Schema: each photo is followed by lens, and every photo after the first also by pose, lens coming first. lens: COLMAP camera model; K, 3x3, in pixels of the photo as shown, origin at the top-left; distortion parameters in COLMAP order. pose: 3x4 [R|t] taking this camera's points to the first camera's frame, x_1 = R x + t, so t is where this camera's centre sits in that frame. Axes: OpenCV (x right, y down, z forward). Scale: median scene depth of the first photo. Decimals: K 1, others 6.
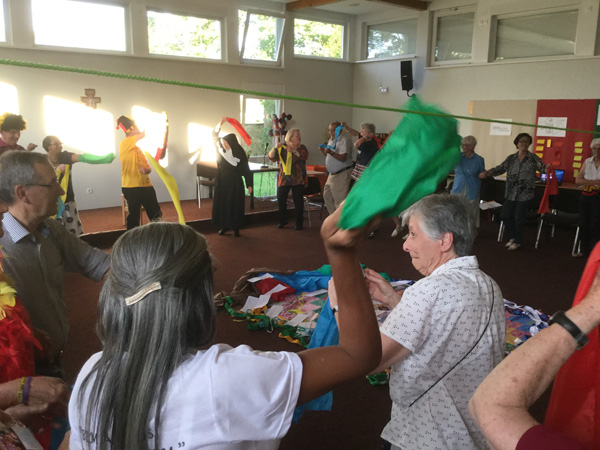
lens RADIAL K [[534.5, 0, 304.9], [0, 534.5, 229.4], [0, 0, 1]] dist [0.039300, -0.087591]
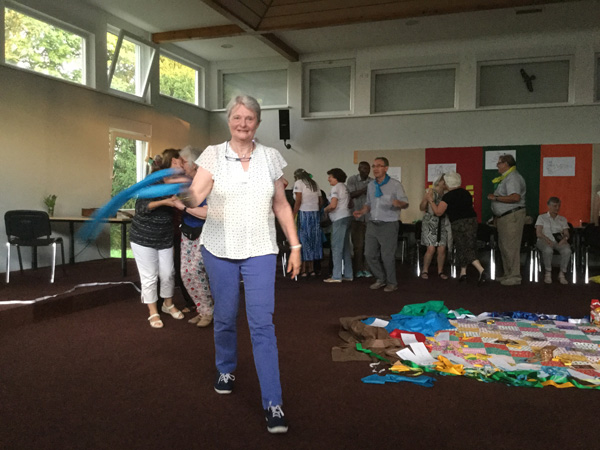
lens RADIAL K [[534.5, 0, 304.9], [0, 534.5, 229.4], [0, 0, 1]] dist [0.039300, -0.087591]
pose [[0.866275, -0.031500, 0.498573, -0.294757], [0.105237, 0.987121, -0.120485, 0.019860], [-0.488357, 0.156841, 0.858434, 0.214236]]
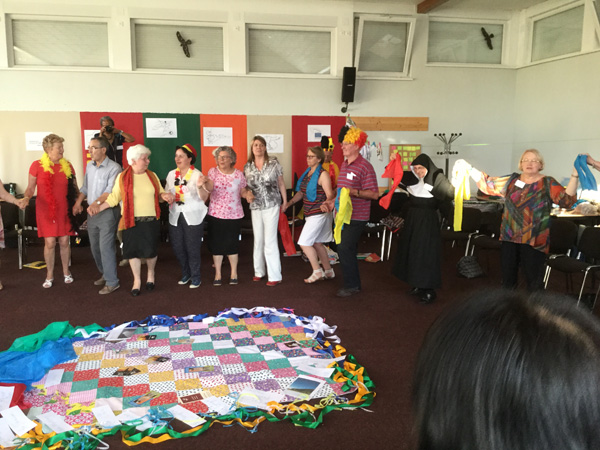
lens RADIAL K [[535.3, 0, 303.6], [0, 535.3, 227.7], [0, 0, 1]] dist [0.112933, -0.263533]
pose [[0.489782, -0.147595, 0.859261, -0.212722], [0.174693, 0.982193, 0.069135, -0.034419], [-0.854164, 0.116246, 0.506845, 0.188757]]
